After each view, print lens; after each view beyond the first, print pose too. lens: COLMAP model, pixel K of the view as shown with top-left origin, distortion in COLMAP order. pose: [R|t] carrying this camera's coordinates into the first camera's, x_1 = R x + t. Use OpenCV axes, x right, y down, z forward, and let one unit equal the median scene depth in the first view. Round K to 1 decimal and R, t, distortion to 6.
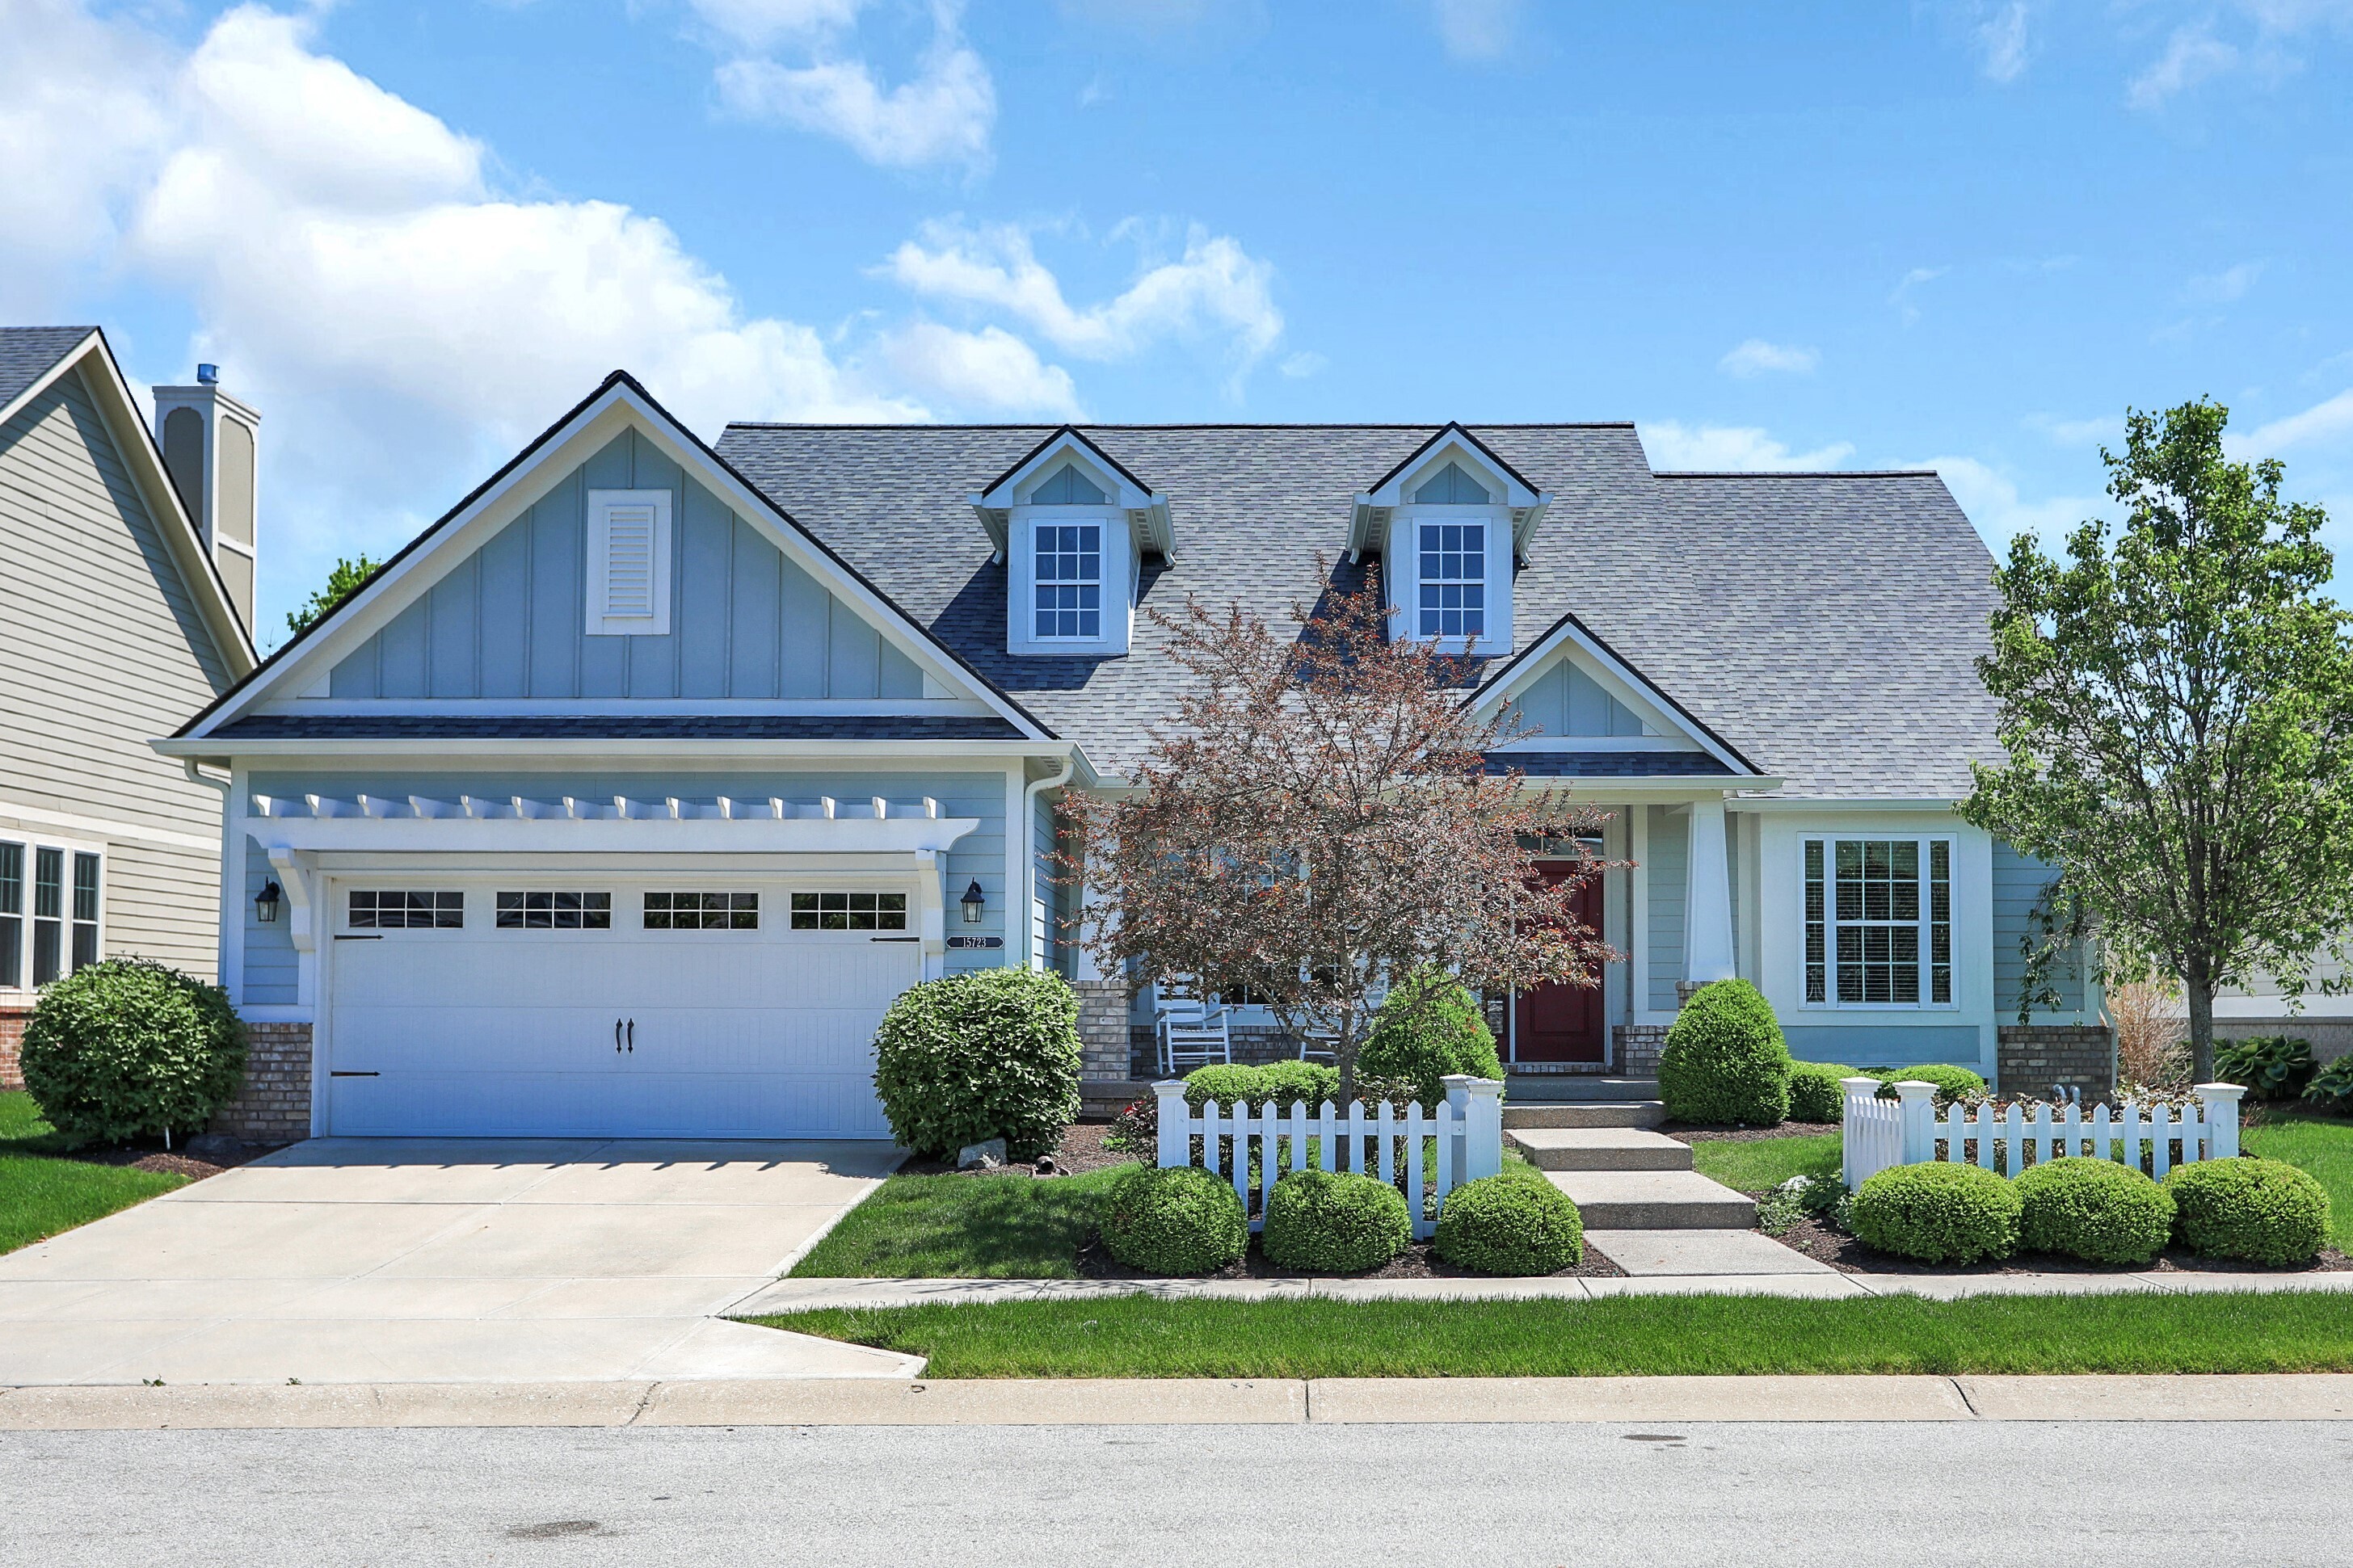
lens RADIAL K [[2396.5, 0, 1251.7], [0, 2396.5, 796.0], [0, 0, 1]] dist [-0.001207, 0.031406]
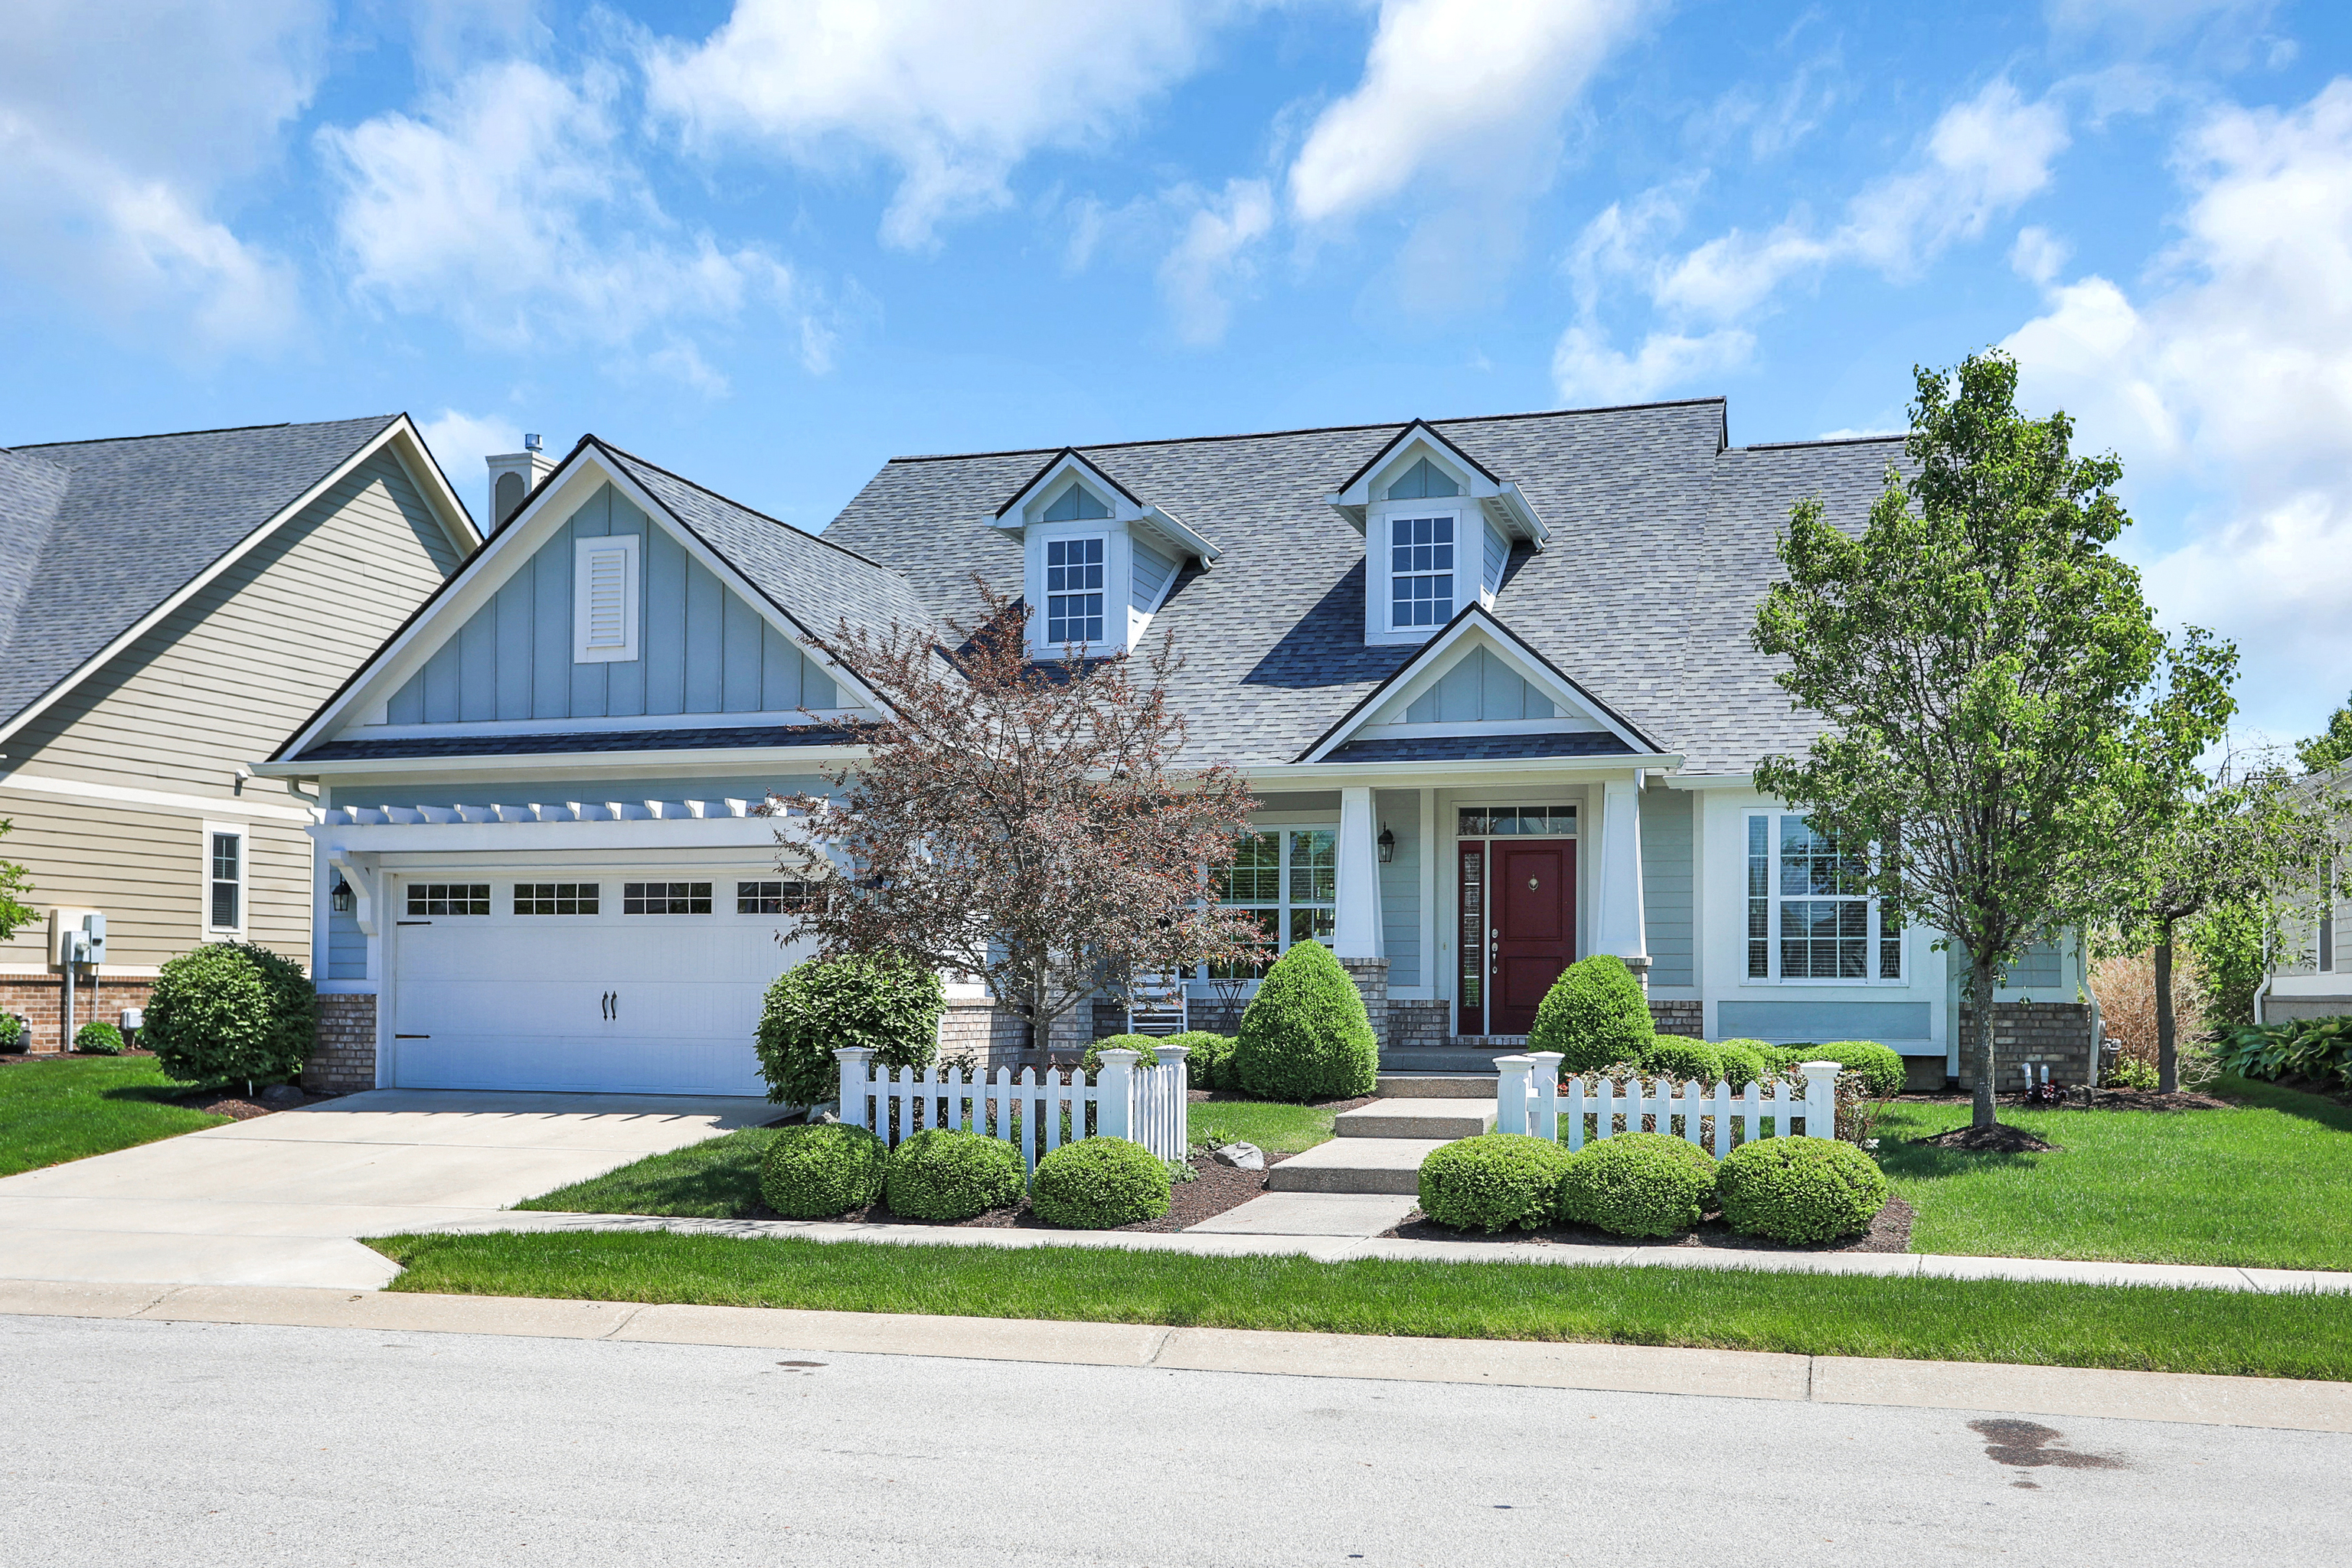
lens RADIAL K [[2305.3, 0, 1137.1], [0, 2305.3, 844.5], [0, 0, 1]] dist [0.021714, 0.012730]
pose [[0.952882, -0.016536, -0.302891, 0.324055], [0.025564, 0.999338, 0.025866, -0.001152], [0.302263, -0.032391, 0.952674, 0.007183]]
